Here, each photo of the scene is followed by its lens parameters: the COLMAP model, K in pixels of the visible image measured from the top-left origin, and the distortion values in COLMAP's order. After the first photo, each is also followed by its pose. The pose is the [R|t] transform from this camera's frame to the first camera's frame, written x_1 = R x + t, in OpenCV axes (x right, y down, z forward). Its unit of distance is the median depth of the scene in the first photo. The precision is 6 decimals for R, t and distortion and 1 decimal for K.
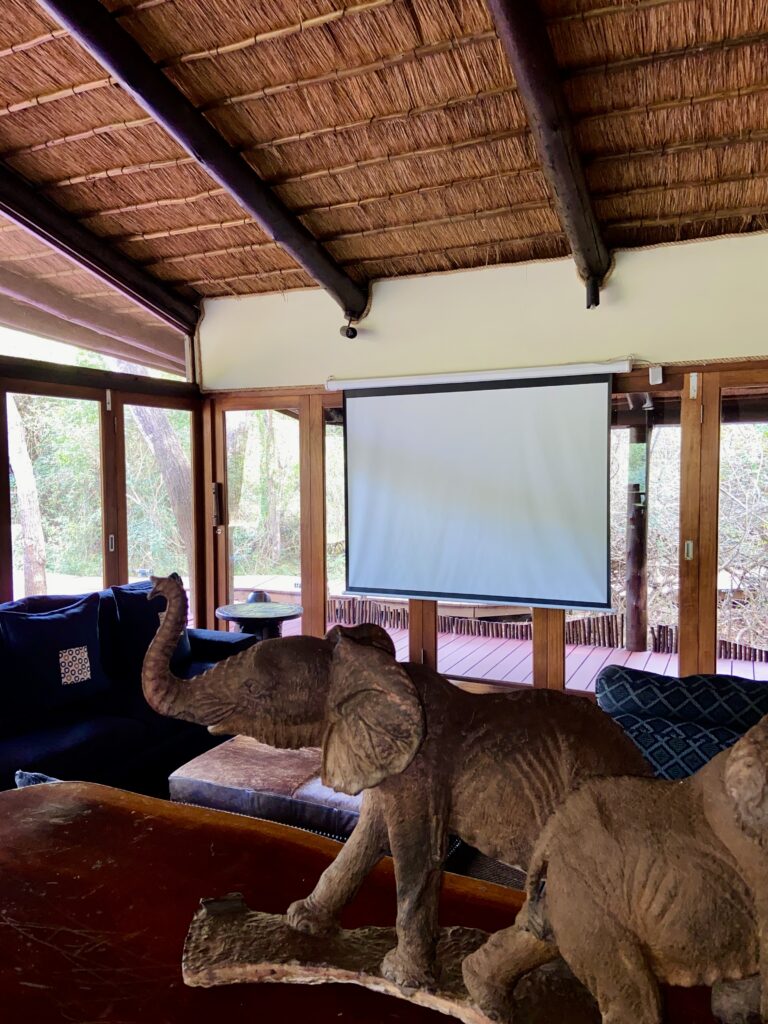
lens RADIAL K [[775.4, 0, 384.0], [0, 775.4, 512.0], [0, 0, 1]] dist [0.154732, -0.174073]
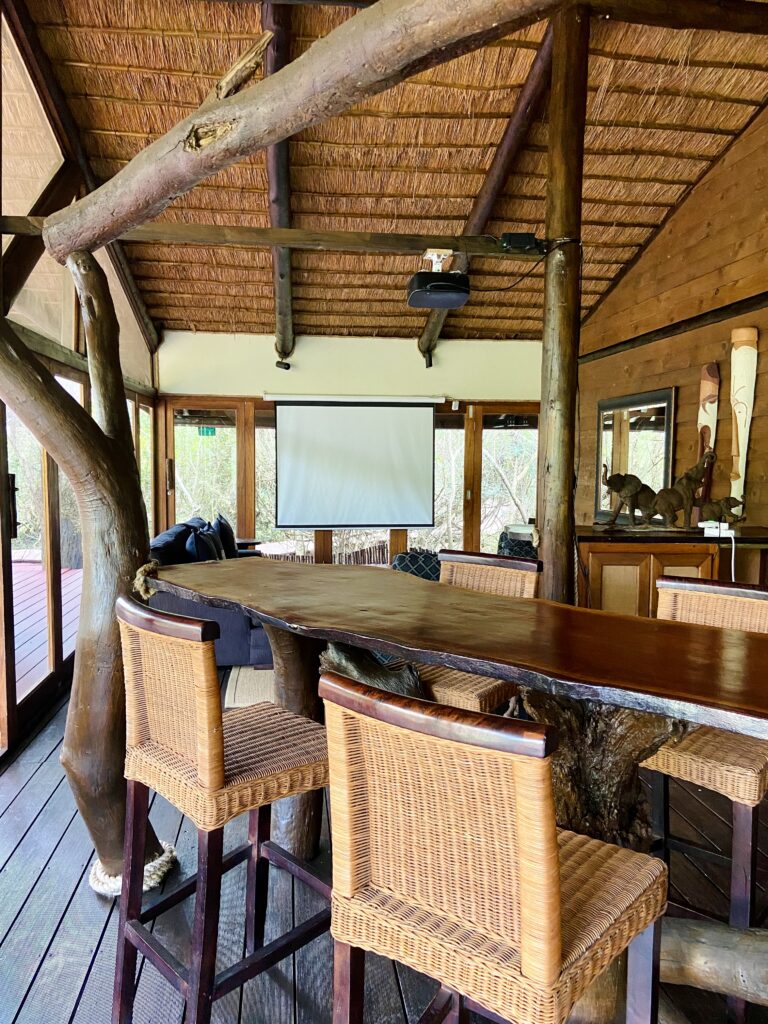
lens RADIAL K [[775.4, 0, 384.0], [0, 775.4, 512.0], [0, 0, 1]] dist [0.154732, -0.174073]
pose [[0.852506, -0.023177, 0.522203, -0.791069], [0.017624, 0.999723, 0.015598, 0.055679], [-0.522419, -0.004094, 0.852679, -0.533341]]
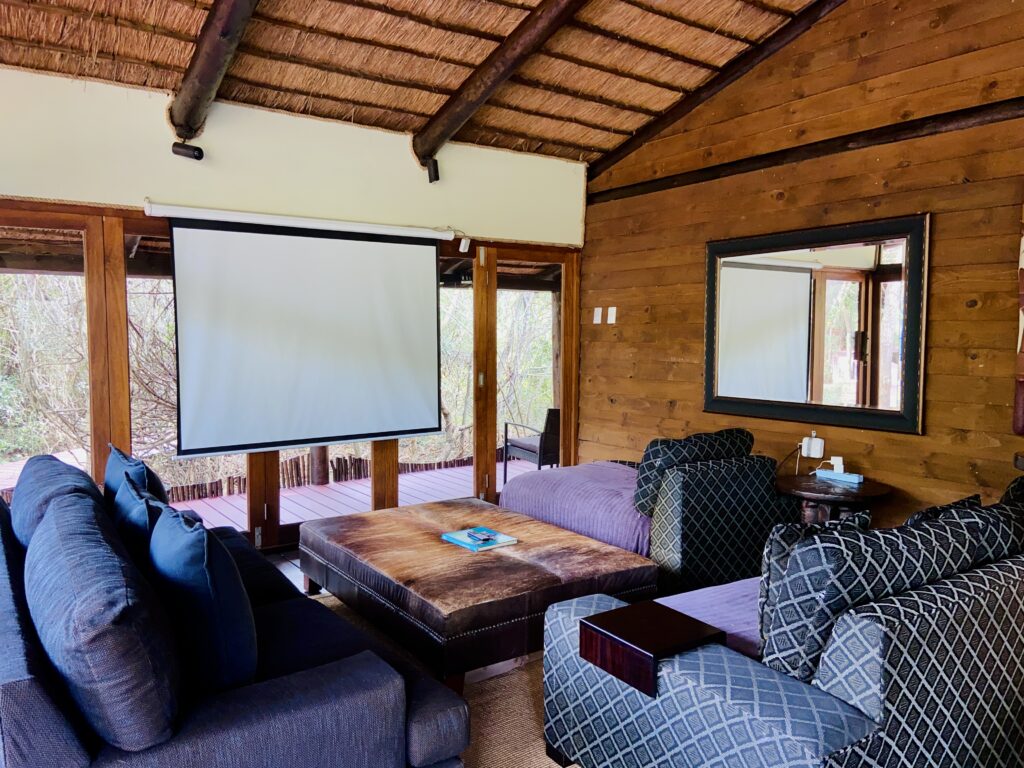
lens RADIAL K [[775.4, 0, 512.0], [0, 775.4, 384.0], [0, 0, 1]] dist [0.154732, -0.174073]
pose [[0.510177, -0.053160, 0.858425, -0.694294], [0.047342, 0.998311, 0.033686, 0.013439], [-0.858765, 0.023454, 0.511832, 0.278518]]
